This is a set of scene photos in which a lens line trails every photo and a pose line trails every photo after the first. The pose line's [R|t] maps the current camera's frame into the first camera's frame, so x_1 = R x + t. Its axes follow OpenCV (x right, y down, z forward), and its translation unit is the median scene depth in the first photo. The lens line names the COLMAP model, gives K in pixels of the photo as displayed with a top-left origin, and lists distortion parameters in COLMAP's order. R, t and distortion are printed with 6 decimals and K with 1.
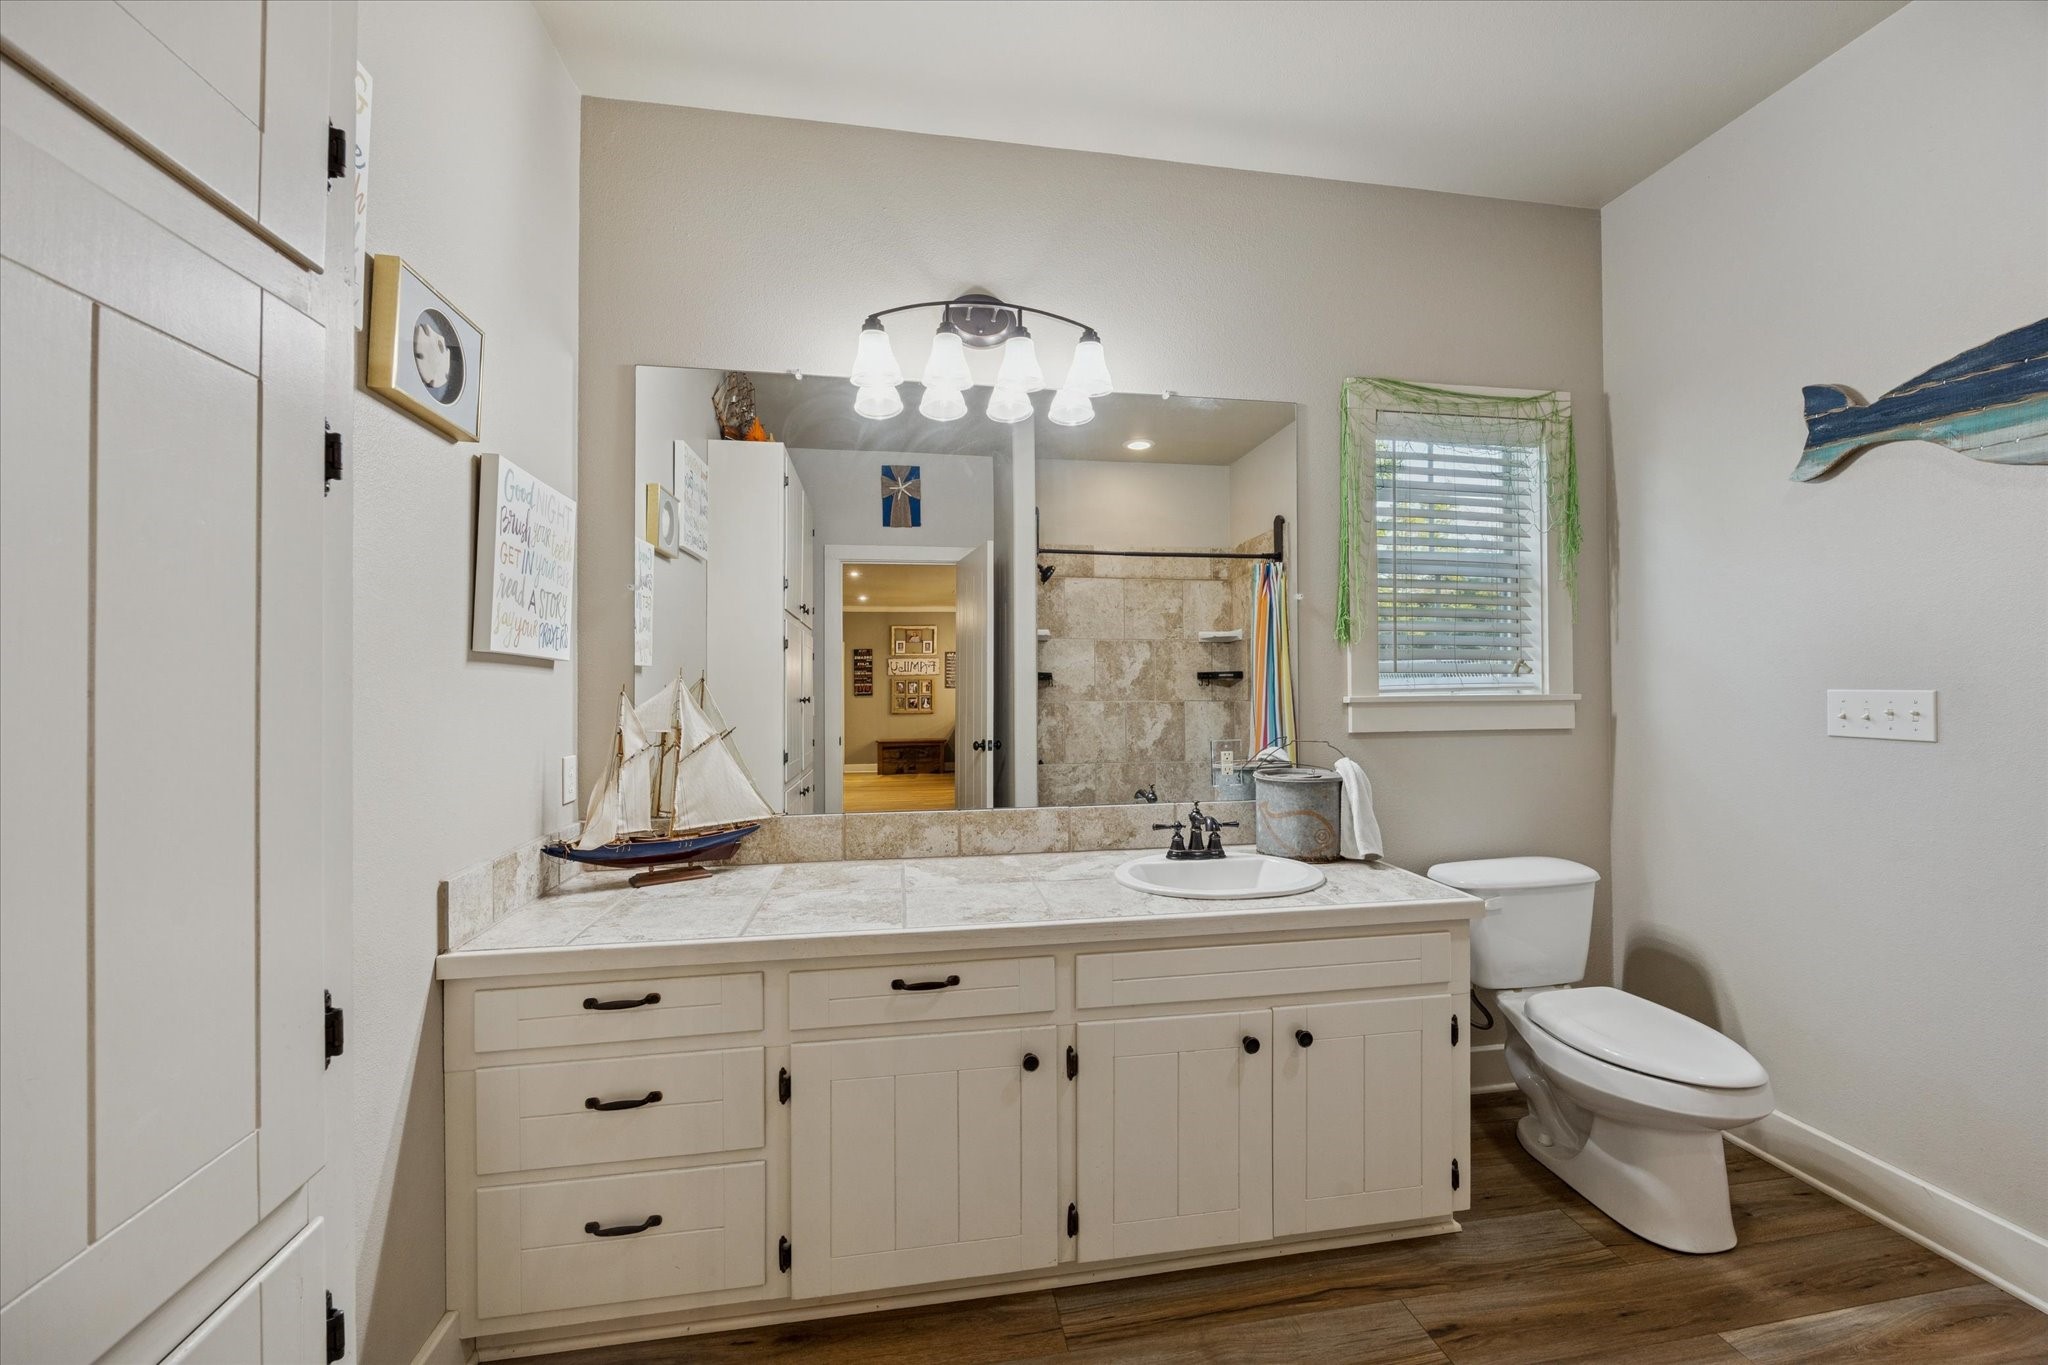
lens RADIAL K [[802.4, 0, 1024.0], [0, 802.4, 682.5], [0, 0, 1]] dist [-0.000898, -0.000358]
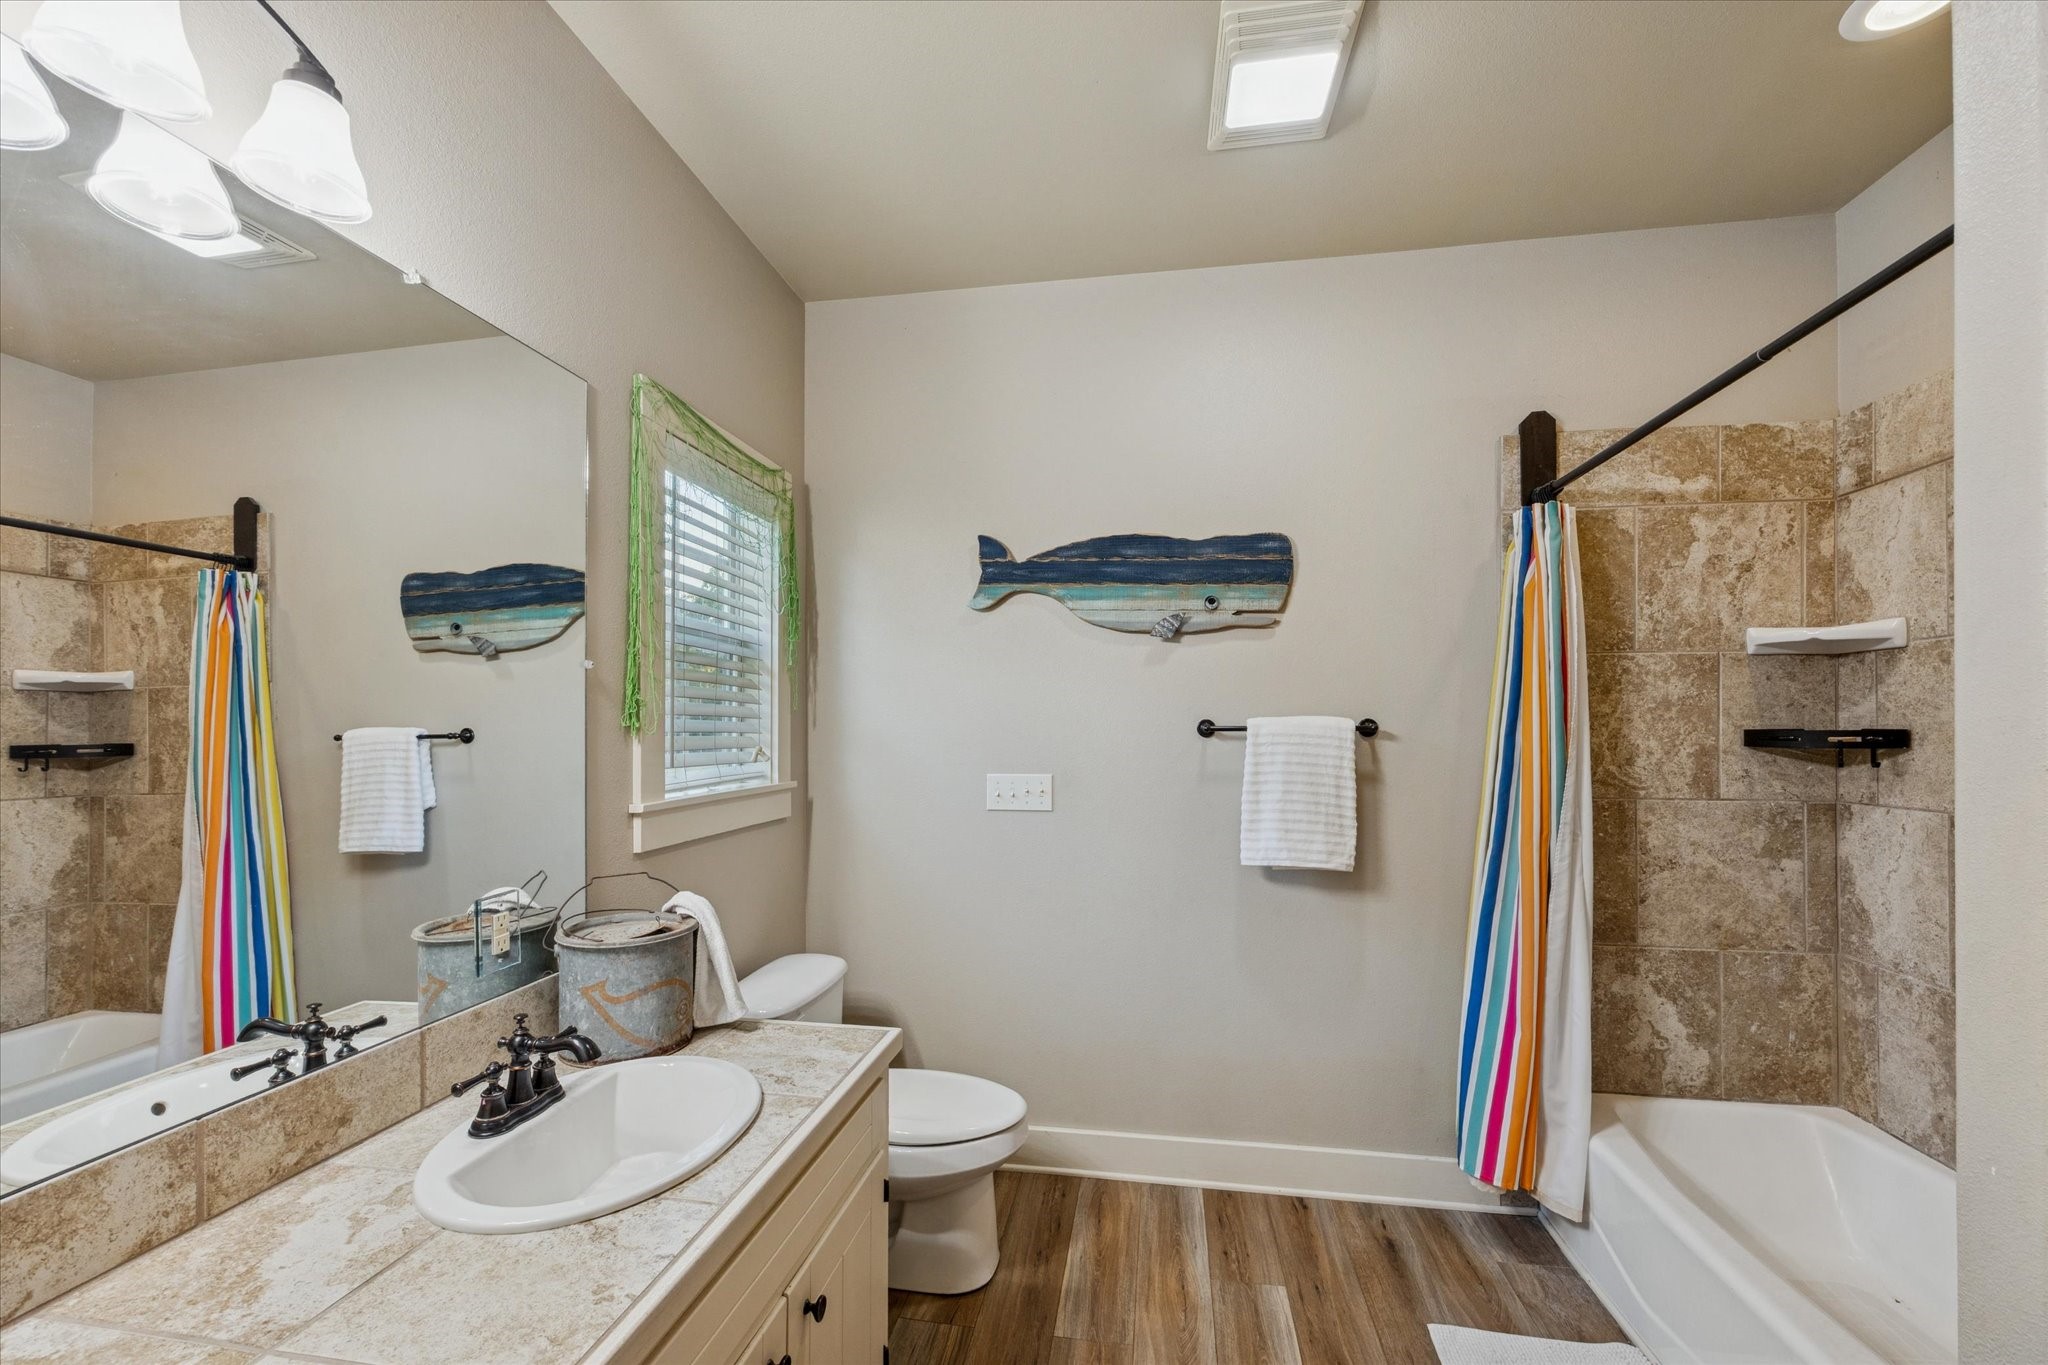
lens RADIAL K [[852.3, 0, 1025.4], [0, 852.3, 722.4], [0, 0, 1]] dist [0.001243, 0.000270]
pose [[0.325169, 0.007841, 0.945623, -0.231525], [0.000800, 0.999963, -0.008567, -0.053220], [-0.945655, 0.003542, 0.325151, 0.425215]]
